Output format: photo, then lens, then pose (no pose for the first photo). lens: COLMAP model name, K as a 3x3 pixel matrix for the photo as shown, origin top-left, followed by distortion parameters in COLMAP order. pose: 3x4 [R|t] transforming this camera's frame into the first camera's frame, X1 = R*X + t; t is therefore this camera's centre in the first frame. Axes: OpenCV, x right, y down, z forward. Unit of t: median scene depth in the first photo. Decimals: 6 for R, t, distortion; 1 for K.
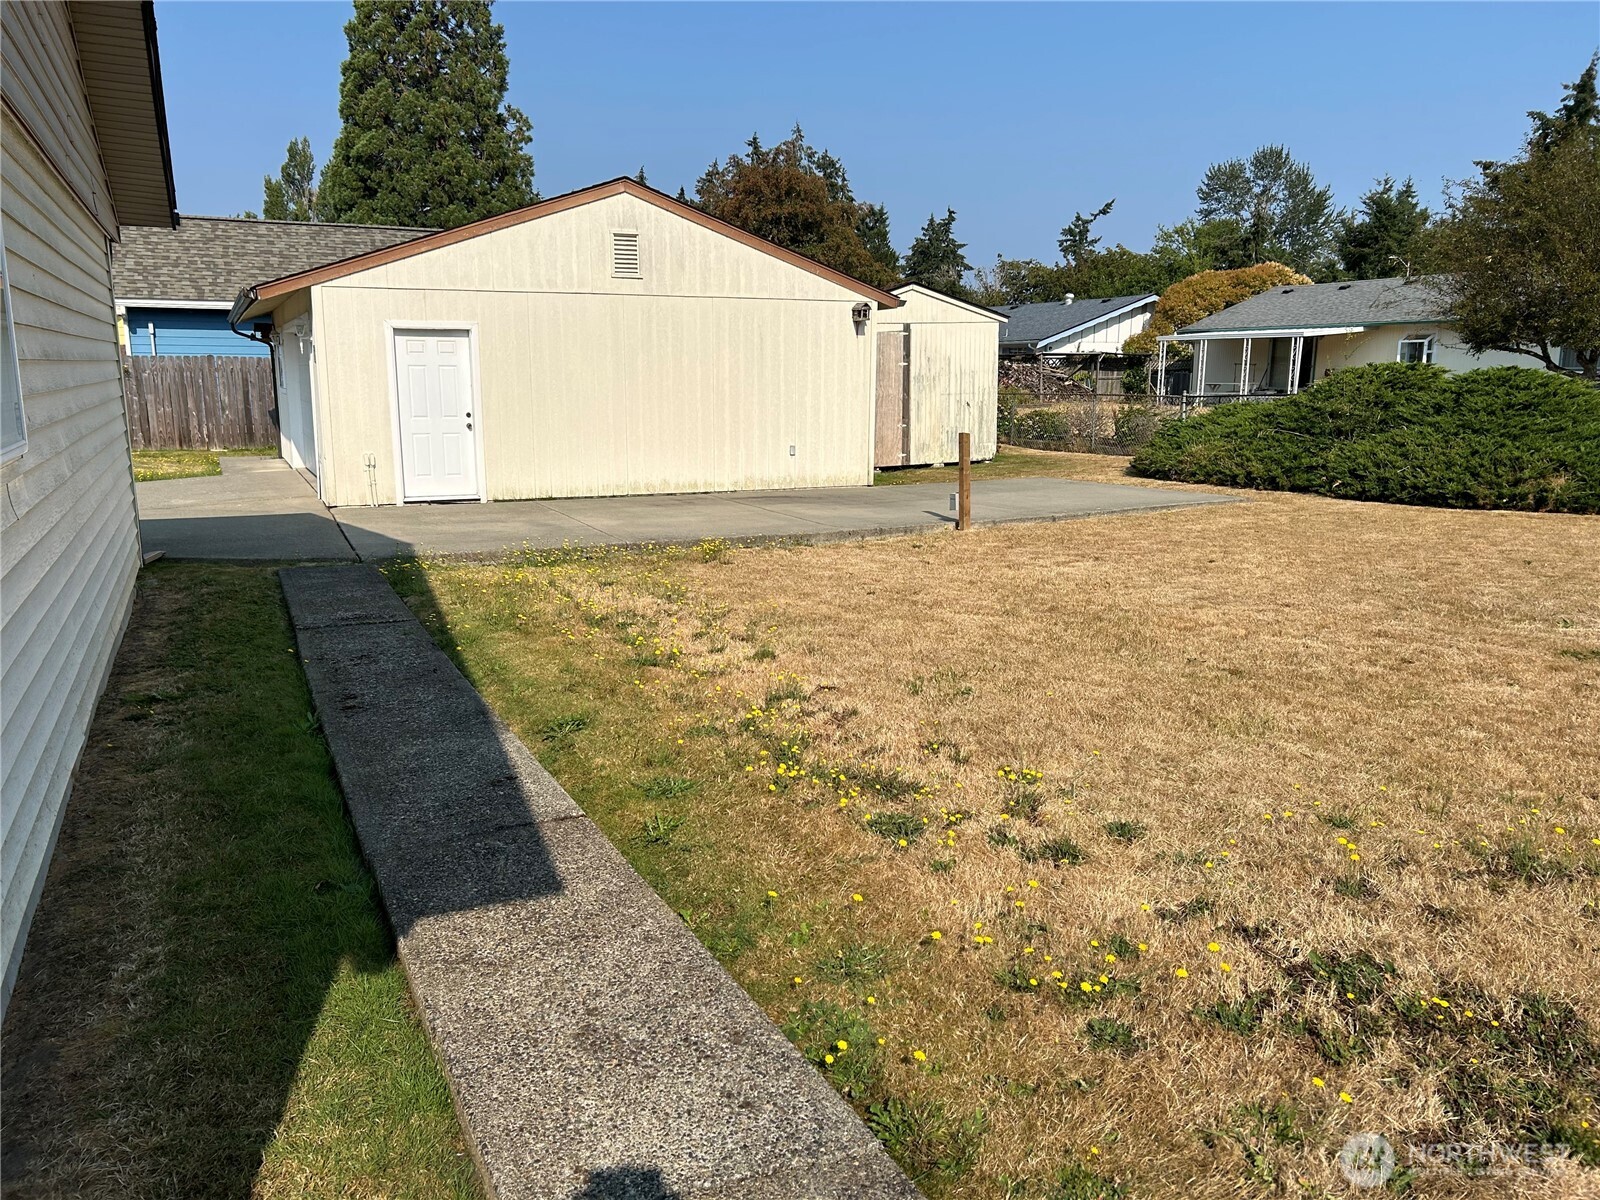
lens RADIAL K [[1246.6, 0, 802.0], [0, 1246.6, 666.5], [0, 0, 1]] dist [0.079939, -0.174062]
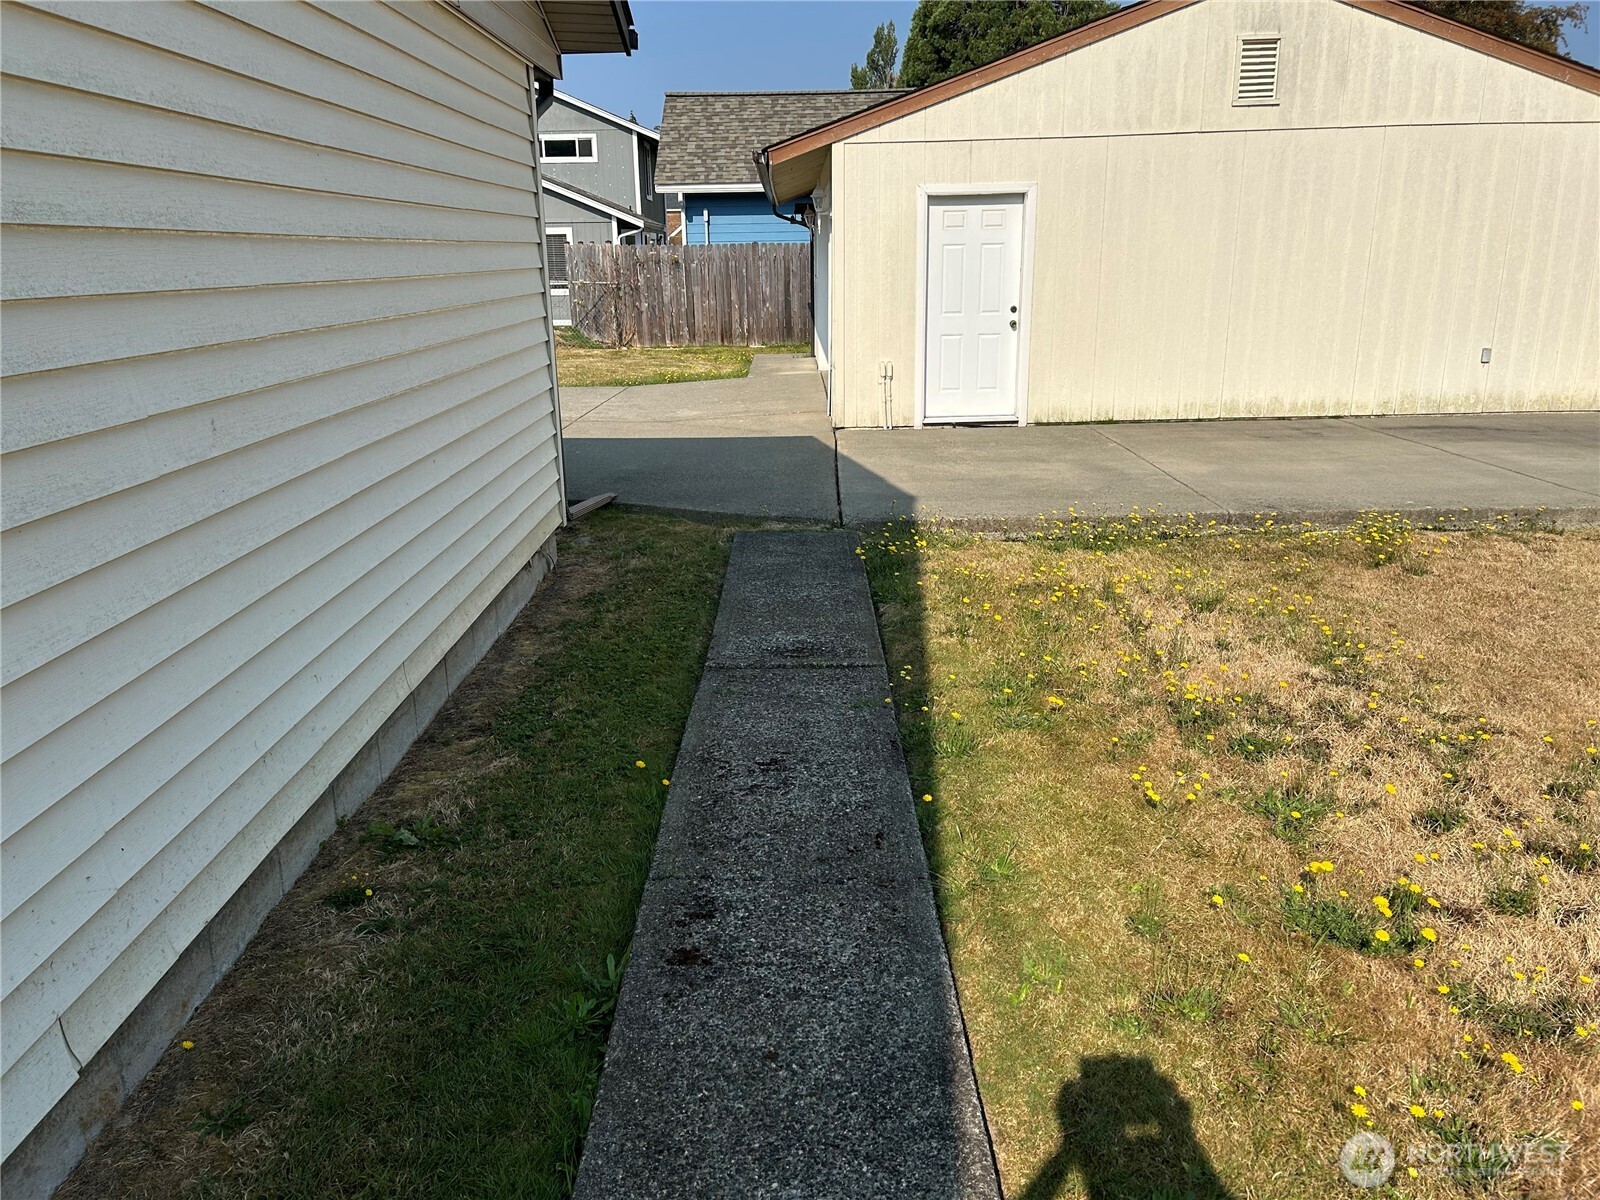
lens RADIAL K [[1235.9, 0, 798.7], [0, 1235.9, 646.1], [0, 0, 1]] dist [0.062921, -0.086491]
pose [[0.909501, 0.102375, -0.402898, -0.059079], [-0.071996, 0.993347, 0.089882, -0.055542], [0.409419, -0.052741, 0.910821, 0.247305]]
